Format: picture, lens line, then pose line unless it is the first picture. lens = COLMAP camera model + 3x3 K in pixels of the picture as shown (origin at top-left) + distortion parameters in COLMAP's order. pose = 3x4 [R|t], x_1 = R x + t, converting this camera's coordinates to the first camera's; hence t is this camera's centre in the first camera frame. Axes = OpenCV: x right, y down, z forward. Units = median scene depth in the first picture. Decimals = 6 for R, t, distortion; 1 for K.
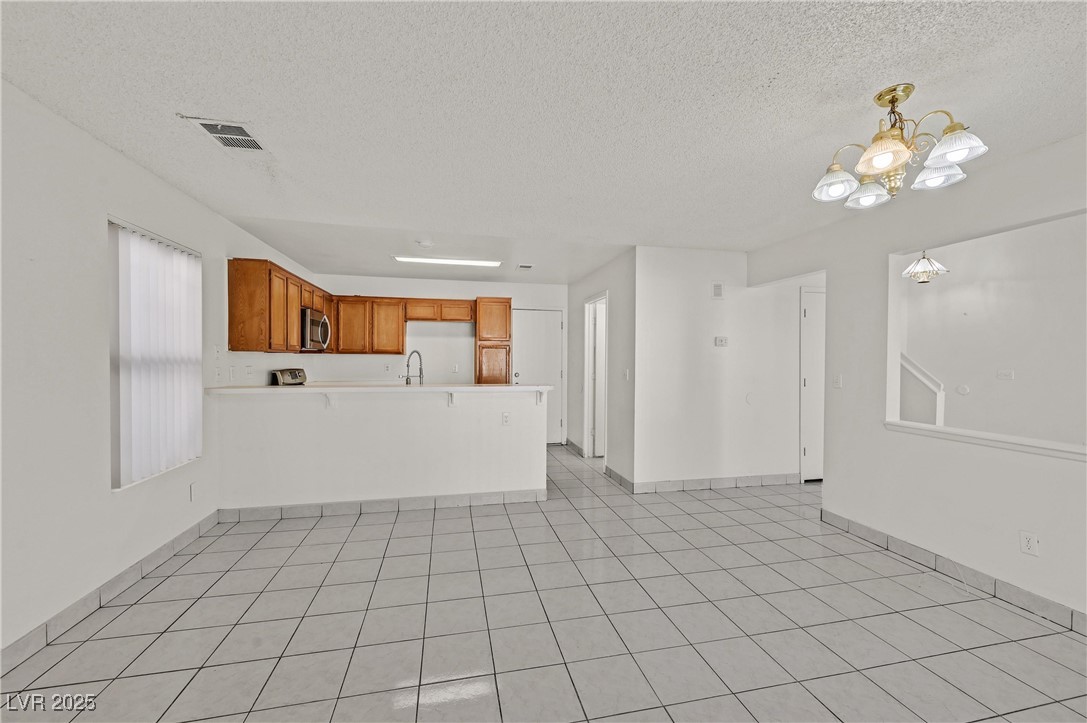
lens RADIAL K [[427.8, 0, 546.0], [0, 427.8, 363.5], [0, 0, 1]] dist [-0.000728, 0.000201]
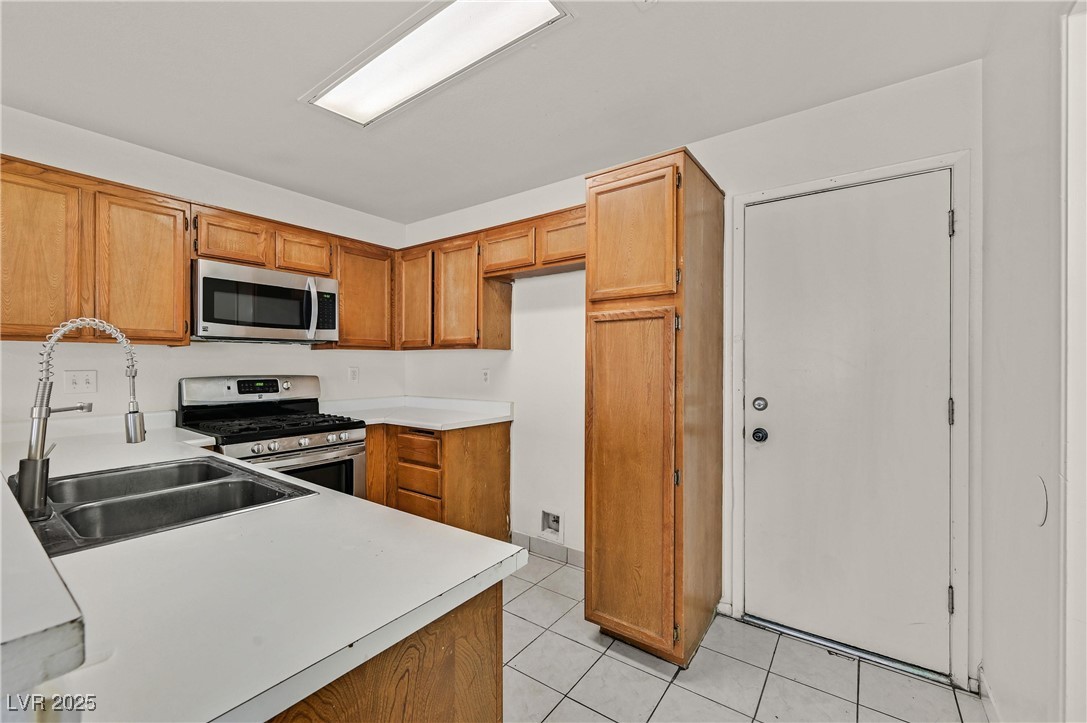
lens RADIAL K [[441.9, 0, 545.5], [0, 441.9, 363.4], [0, 0, 1]] dist [-0.002023, -0.000293]
pose [[0.662157, -0.003560, -0.749357, 0.101867], [-0.005788, 0.999935, -0.009865, 0.000323], [0.749343, 0.010870, 0.662093, 0.862495]]
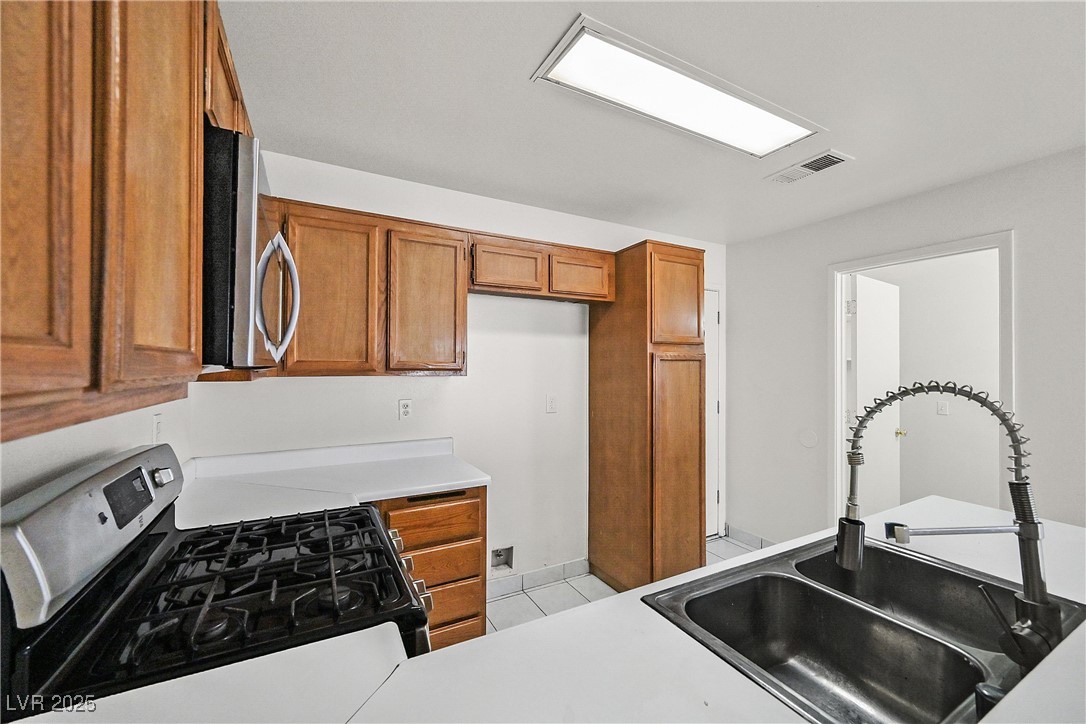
lens RADIAL K [[427.5, 0, 545.5], [0, 427.5, 364.0], [0, 0, 1]] dist [-0.000728, 0.000201]
pose [[0.962968, 0.002594, 0.269604, -0.437228], [0.001293, 0.999898, -0.014238, -0.030584], [-0.269613, 0.014059, 0.962866, 0.720439]]
